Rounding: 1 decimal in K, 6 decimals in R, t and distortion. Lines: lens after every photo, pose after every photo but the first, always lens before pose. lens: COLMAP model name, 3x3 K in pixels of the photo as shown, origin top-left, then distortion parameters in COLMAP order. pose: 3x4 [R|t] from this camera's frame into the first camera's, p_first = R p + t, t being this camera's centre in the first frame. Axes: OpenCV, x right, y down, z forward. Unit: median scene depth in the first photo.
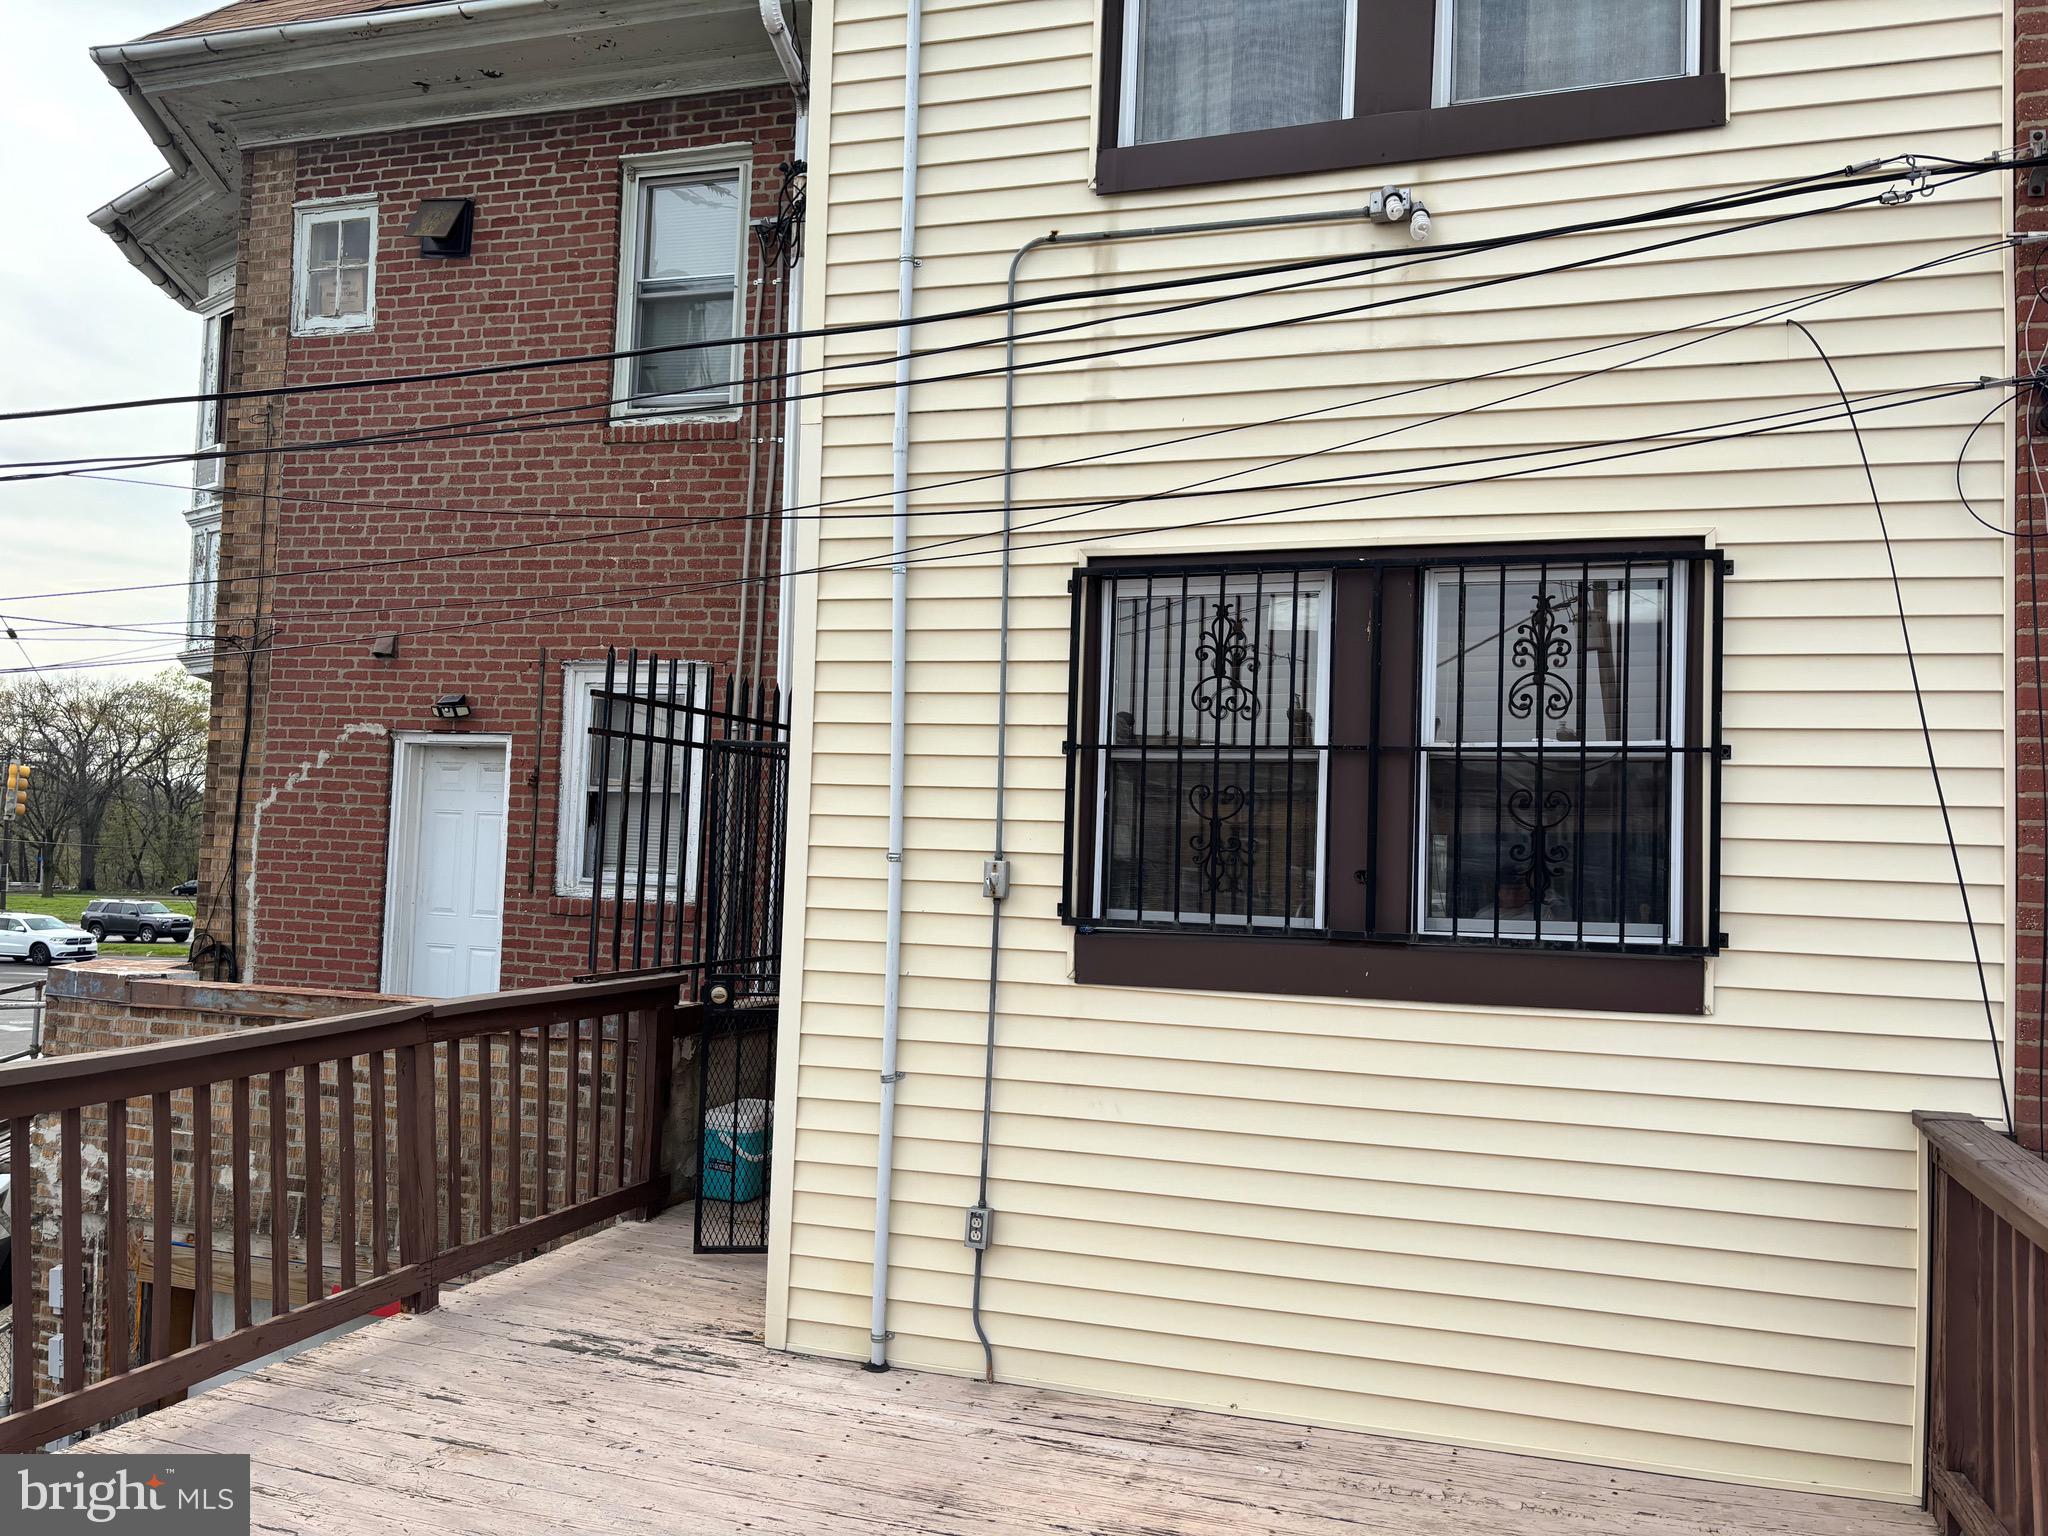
lens RADIAL K [[1569.6, 0, 1010.6], [0, 1569.6, 783.8], [0, 0, 1]] dist [0.044701, -0.054012]
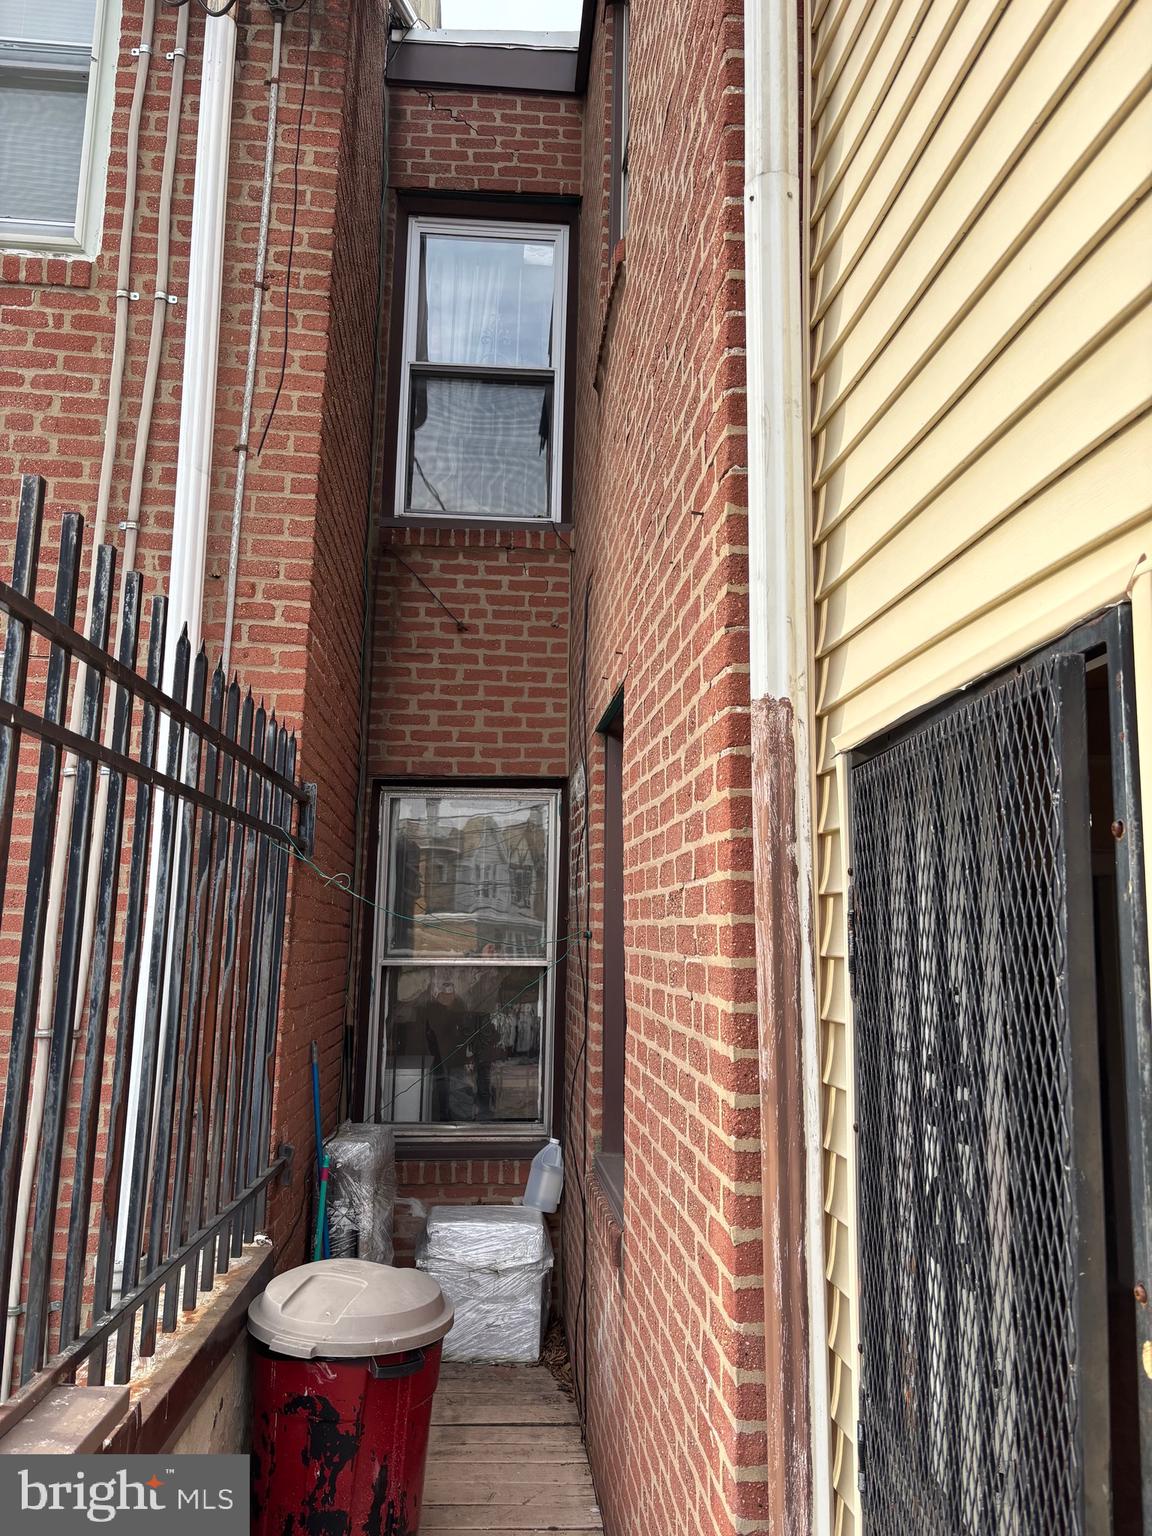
lens RADIAL K [[1177.2, 0, 575.7], [0, 1177.2, 777.1], [0, 0, 1]] dist [0.044701, -0.054012]
pose [[0.920378, 0.040050, 0.388973, -0.300854], [-0.006708, 0.996212, -0.086701, 0.004166], [-0.390972, 0.077188, 0.917160, 0.927666]]
